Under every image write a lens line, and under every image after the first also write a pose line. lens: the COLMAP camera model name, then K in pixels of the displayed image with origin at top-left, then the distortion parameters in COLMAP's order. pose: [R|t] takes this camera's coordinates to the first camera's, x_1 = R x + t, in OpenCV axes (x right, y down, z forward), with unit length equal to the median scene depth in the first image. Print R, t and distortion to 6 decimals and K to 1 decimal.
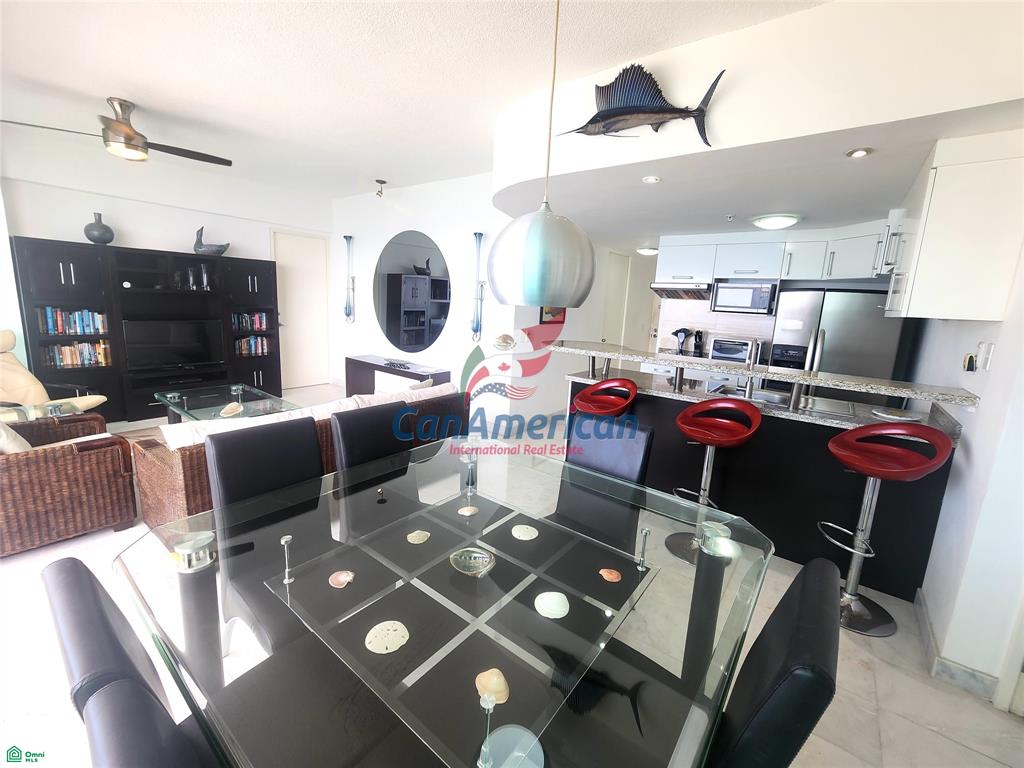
lens RADIAL K [[423.3, 0, 513.7], [0, 423.3, 374.6], [0, 0, 1]] dist [-0.000861, 0.000432]
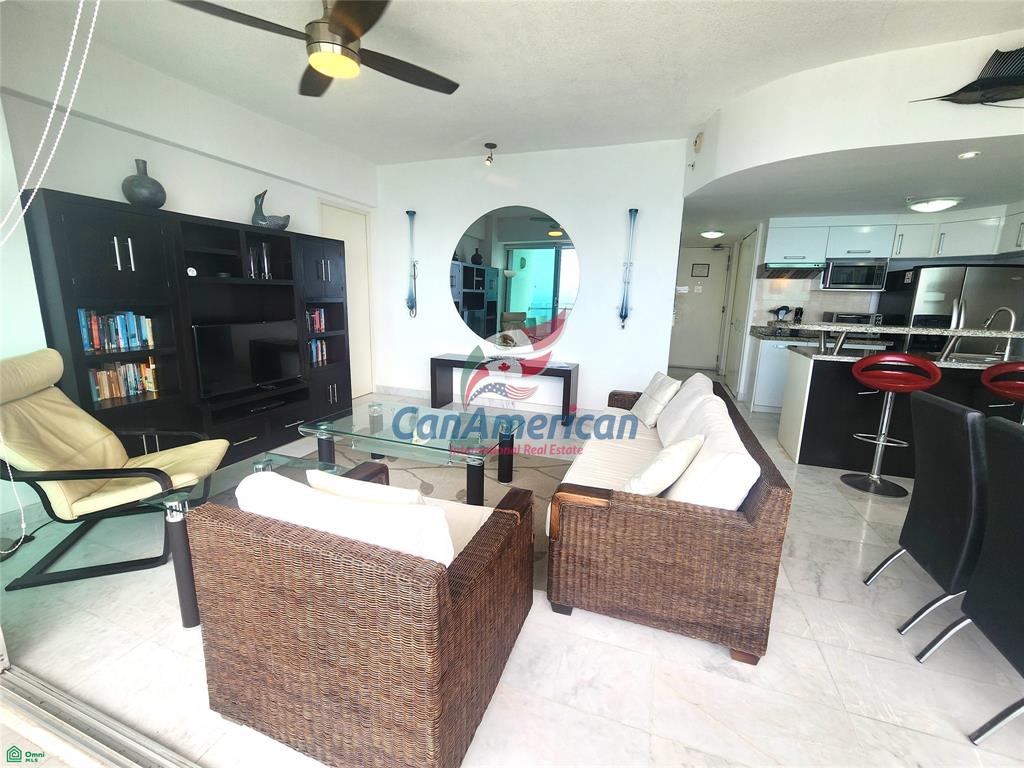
lens RADIAL K [[423.3, 0, 513.6], [0, 423.3, 372.0], [0, 0, 1]] dist [-0.000861, 0.000432]
pose [[0.950976, -0.085434, 0.297229, -0.627099], [0.080175, 0.996333, 0.029864, -0.032950], [-0.298691, -0.004569, 0.954339, 0.203949]]
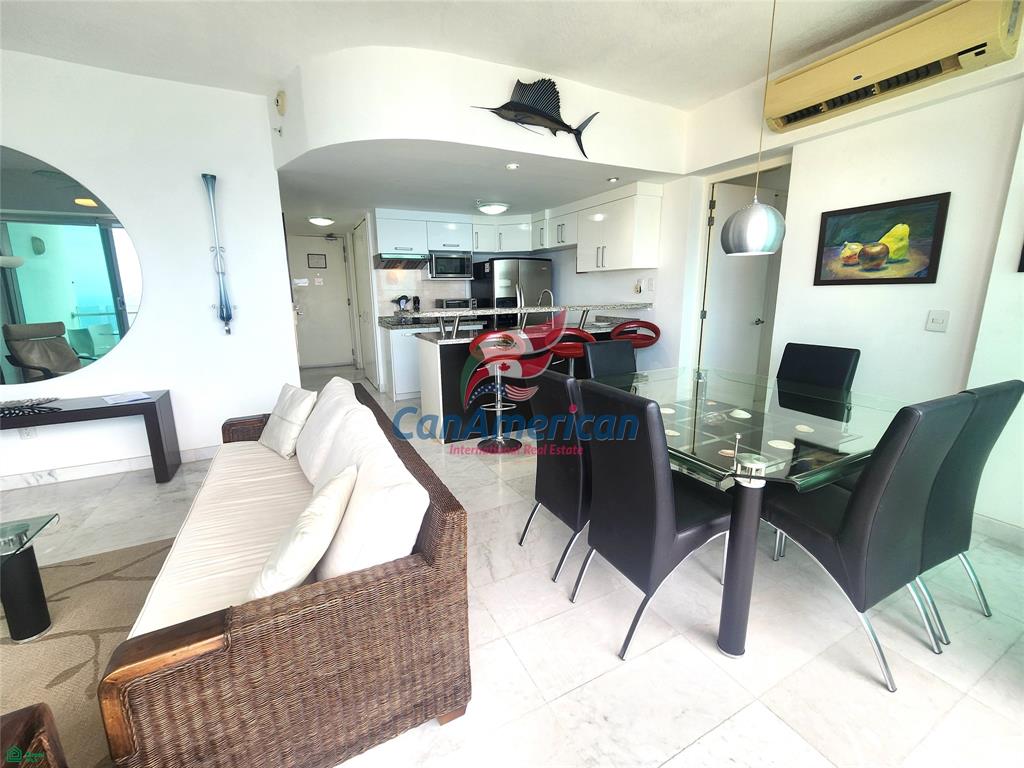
lens RADIAL K [[423.3, 0, 508.8], [0, 423.3, 378.8], [0, 0, 1]] dist [-0.000861, 0.000432]
pose [[0.429346, -0.241593, 0.870227, -0.548152], [0.192427, 0.965903, 0.173216, -0.040283], [-0.882402, 0.093085, 0.461196, 0.284032]]
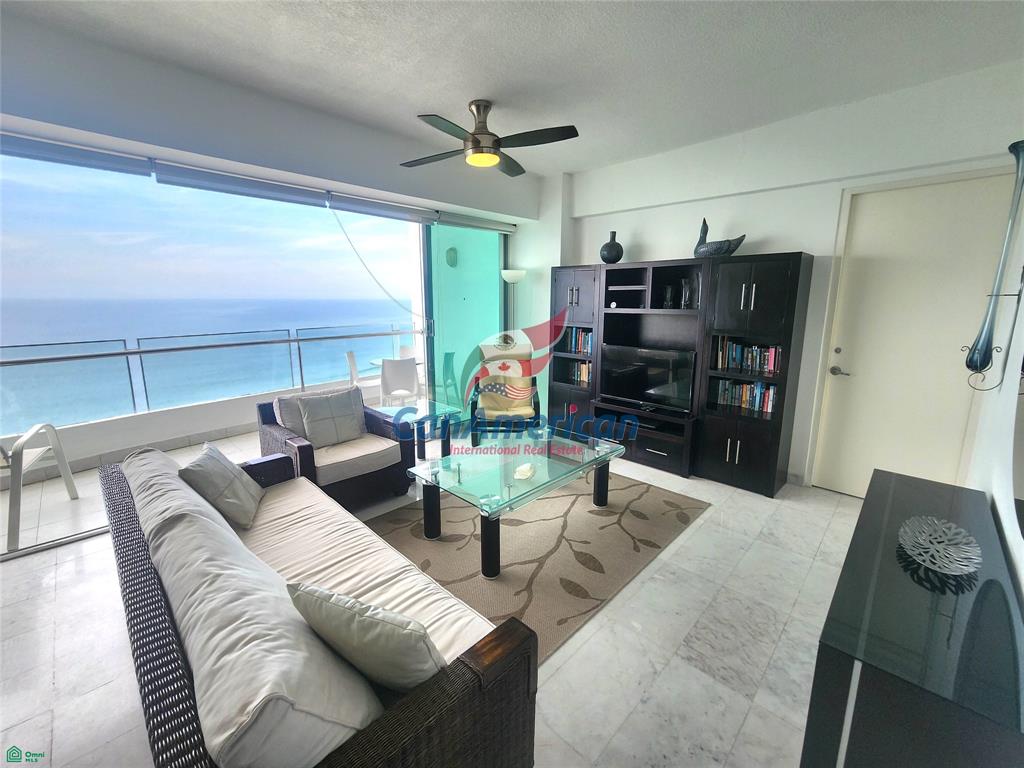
lens RADIAL K [[423.3, 0, 514.9], [0, 423.3, 373.8], [0, 0, 1]] dist [-0.000861, 0.000432]
pose [[-0.111836, 0.123076, -0.986076, 0.024116], [-0.184855, 0.972404, 0.142335, -0.154394], [0.976382, 0.198199, -0.085998, 0.876124]]
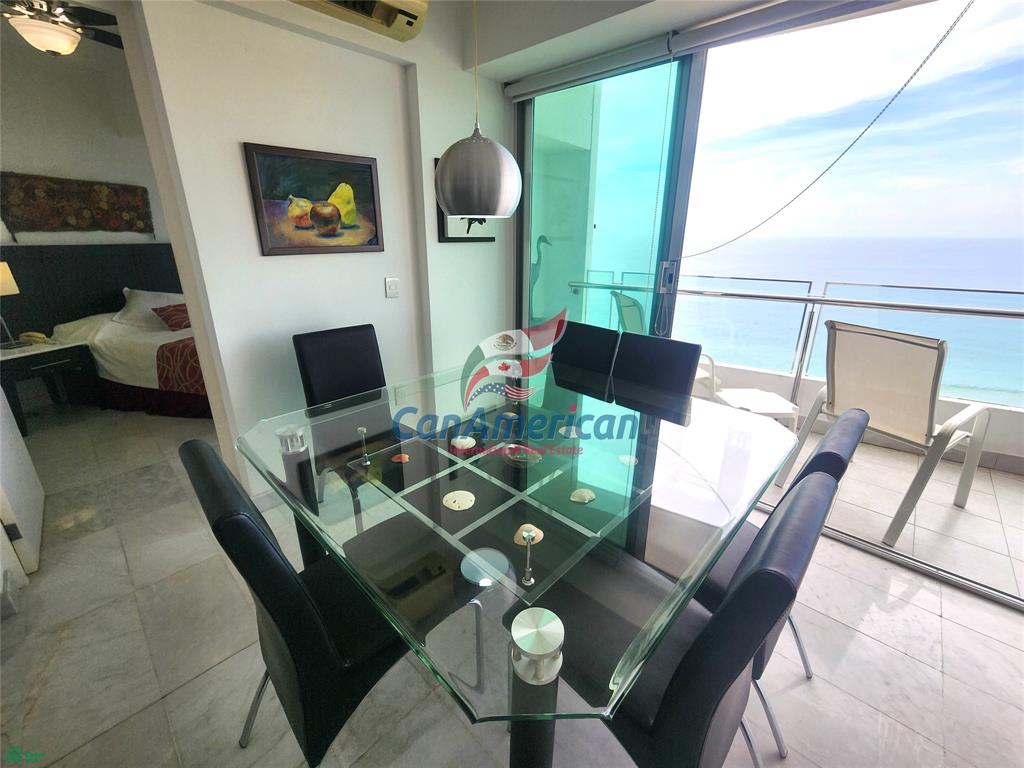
lens RADIAL K [[423.3, 0, 514.4], [0, 423.3, 373.9], [0, 0, 1]] dist [-0.000861, 0.000432]
pose [[-0.993463, -0.084306, 0.076968, -0.044821], [-0.037143, 0.876265, 0.480395, -0.090914], [-0.107944, 0.474396, -0.873668, 0.578411]]
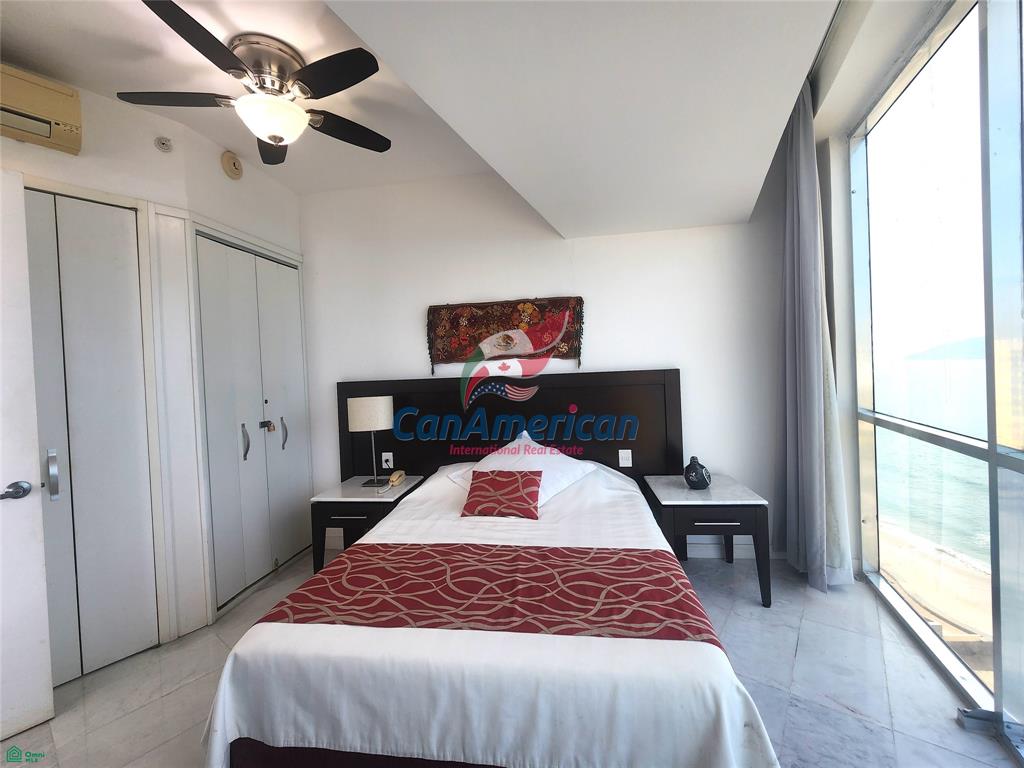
lens RADIAL K [[423.3, 0, 514.4], [0, 423.3, 374.1], [0, 0, 1]] dist [-0.000861, 0.000432]
pose [[0.016183, -0.067704, 0.997574, 0.209606], [0.219965, 0.973503, 0.062502, 0.083518], [-0.975373, 0.218420, 0.030647, -0.251724]]
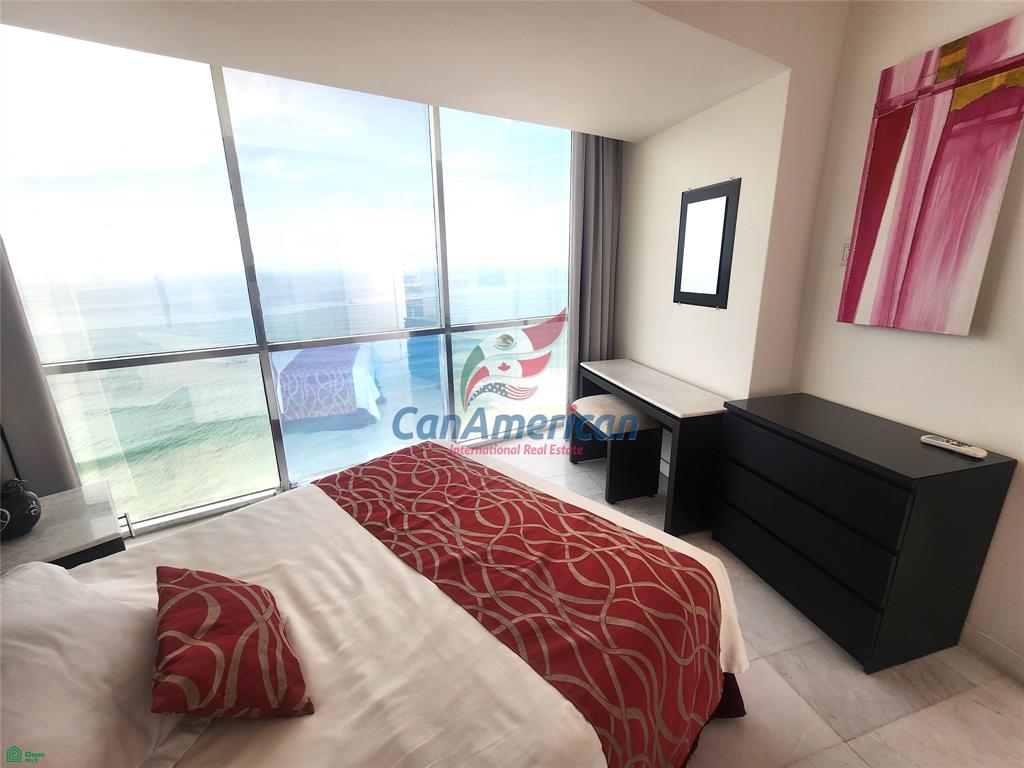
lens RADIAL K [[423.3, 0, 516.1], [0, 423.3, 378.9], [0, 0, 1]] dist [-0.000861, 0.000432]
pose [[-0.596985, 0.166824, -0.784716, 0.781367], [-0.154173, 0.936052, 0.316286, 0.052031], [0.787299, 0.309800, -0.533089, -0.005208]]
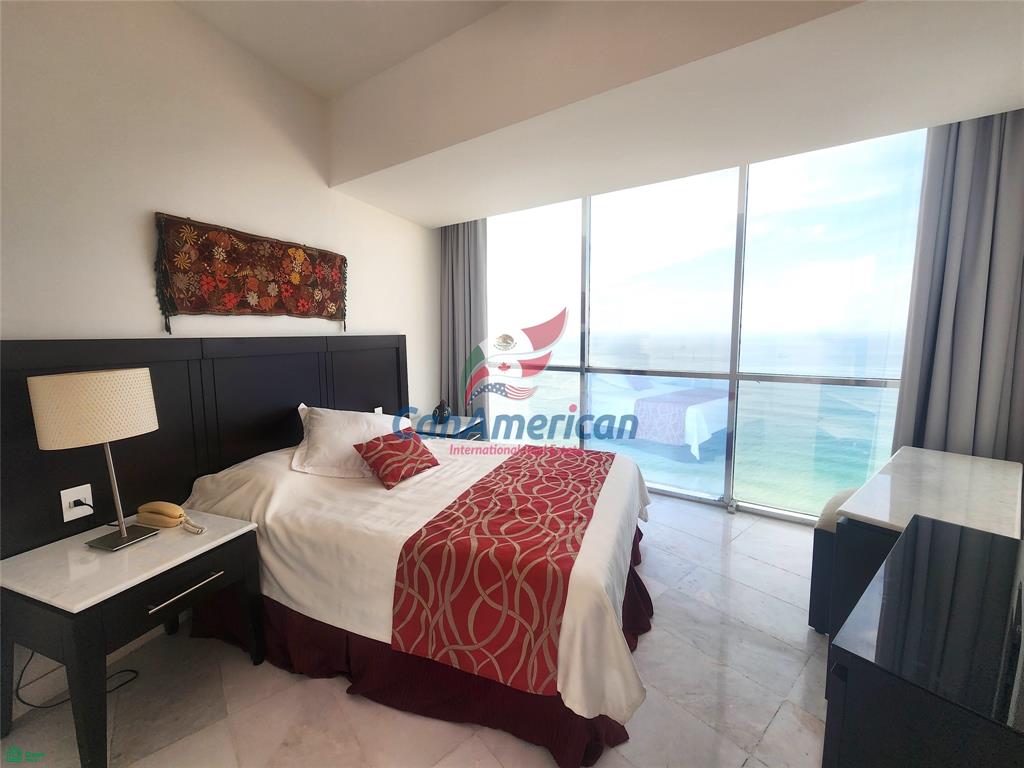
lens RADIAL K [[423.3, 0, 512.2], [0, 423.3, 374.2], [0, 0, 1]] dist [-0.000861, 0.000432]
pose [[-0.974286, -0.068314, 0.214711, 0.489064], [-0.005013, 0.959266, 0.282459, 0.018244], [-0.225261, 0.274119, -0.934942, 0.232673]]
